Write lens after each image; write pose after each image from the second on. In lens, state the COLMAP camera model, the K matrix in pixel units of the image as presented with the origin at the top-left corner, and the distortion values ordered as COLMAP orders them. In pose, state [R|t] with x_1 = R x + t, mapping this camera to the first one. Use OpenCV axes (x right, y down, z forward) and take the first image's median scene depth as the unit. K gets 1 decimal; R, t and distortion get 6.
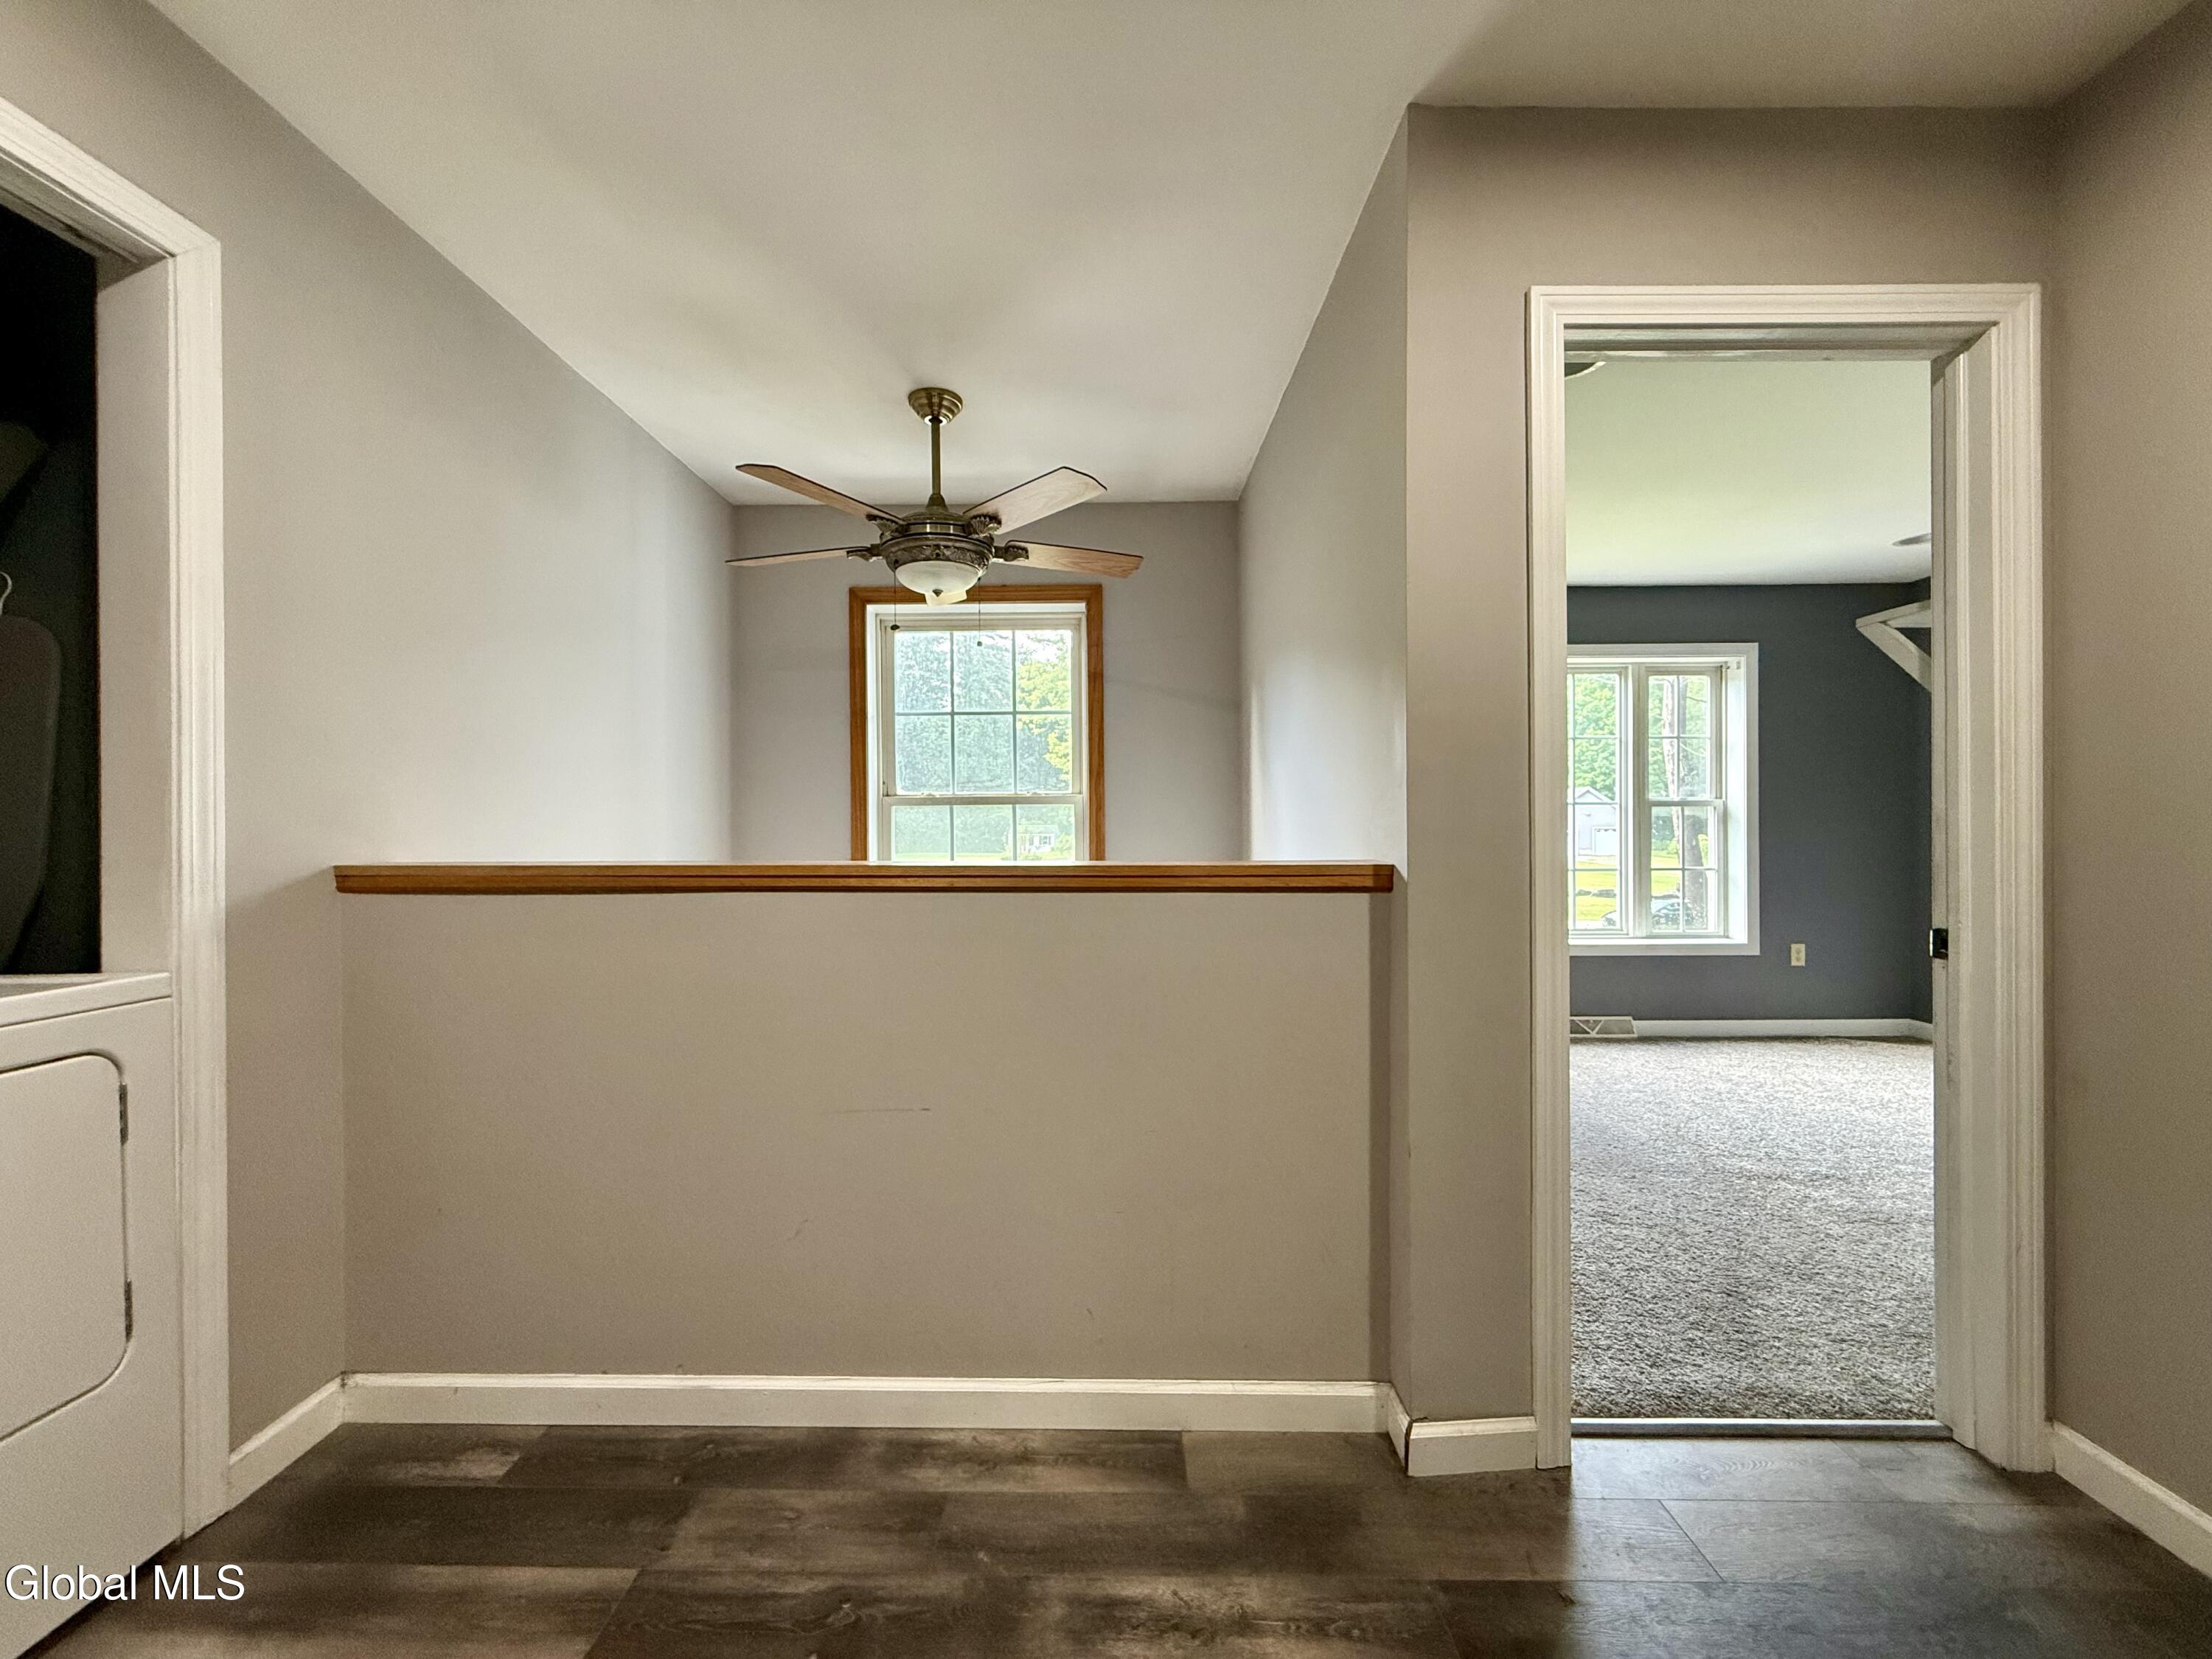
lens RADIAL K [[882.2, 0, 1098.2], [0, 882.2, 823.0], [0, 0, 1]] dist [0.000304, 0.000066]
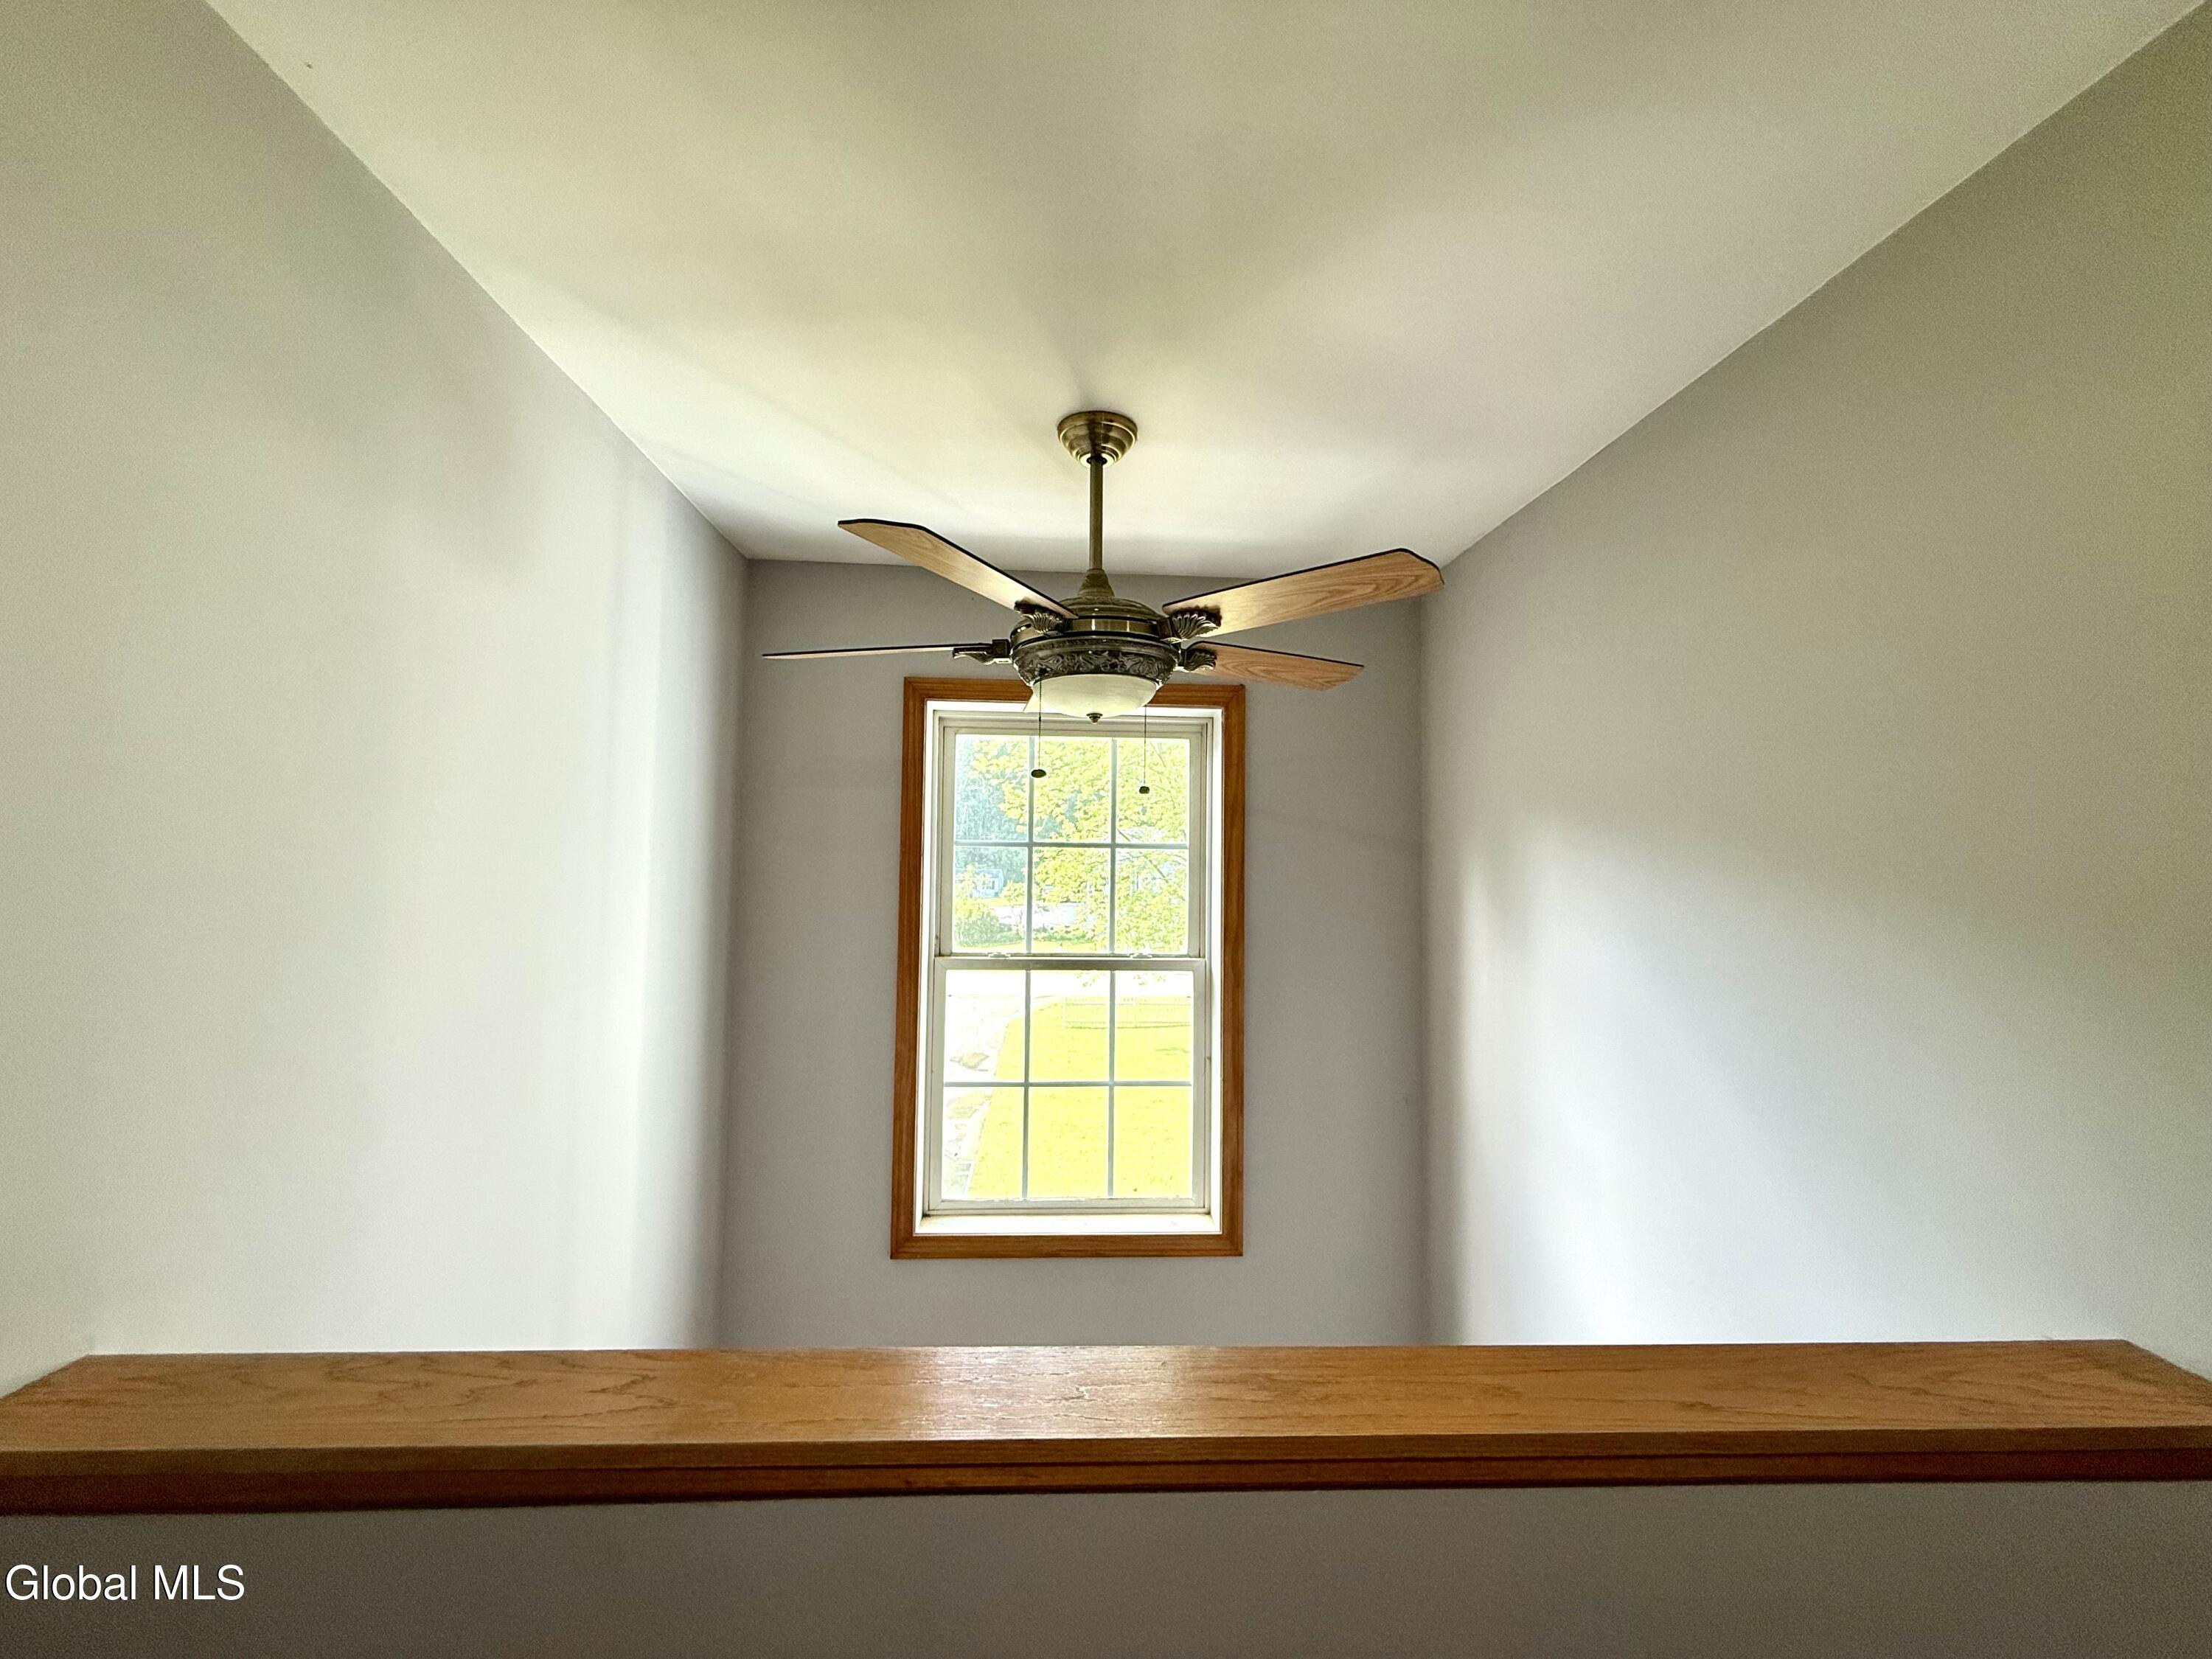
lens RADIAL K [[882.2, 0, 1100.7], [0, 882.2, 833.1], [0, 0, 1]] dist [0.000304, 0.000066]
pose [[0.997161, 0.024749, 0.071113, -0.165891], [-0.022137, 0.999060, -0.037281, -0.111928], [-0.071969, 0.035601, 0.996771, 0.259309]]
